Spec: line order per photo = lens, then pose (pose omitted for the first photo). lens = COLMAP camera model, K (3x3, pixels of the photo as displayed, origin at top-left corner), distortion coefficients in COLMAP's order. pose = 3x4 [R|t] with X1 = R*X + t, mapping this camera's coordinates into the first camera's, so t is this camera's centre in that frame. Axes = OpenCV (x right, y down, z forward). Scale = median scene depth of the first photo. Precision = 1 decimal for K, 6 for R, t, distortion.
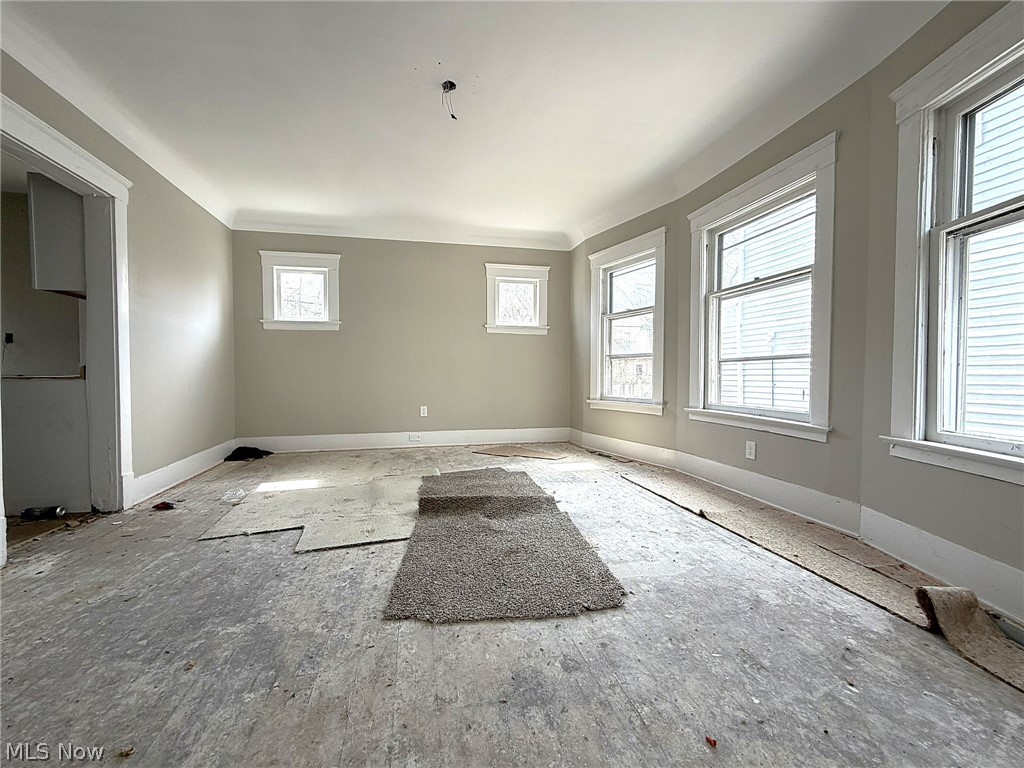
lens RADIAL K [[409.0, 0, 506.7], [0, 409.0, 387.2], [0, 0, 1]] dist [0.000419, 0.000059]
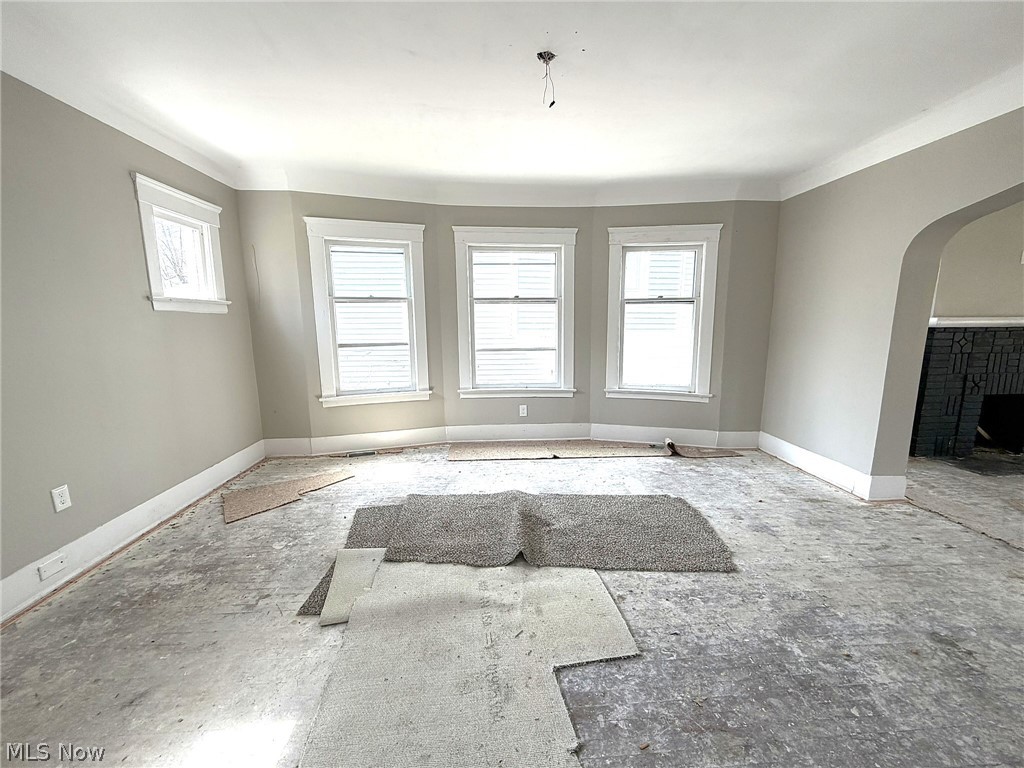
lens RADIAL K [[409.0, 0, 511.5], [0, 409.0, 387.3], [0, 0, 1]] dist [0.000419, 0.000059]
pose [[0.153074, -0.165011, 0.974341, -1.322109], [0.034586, 0.986251, 0.161594, -0.270831], [-0.987609, 0.008962, 0.156676, 1.176823]]
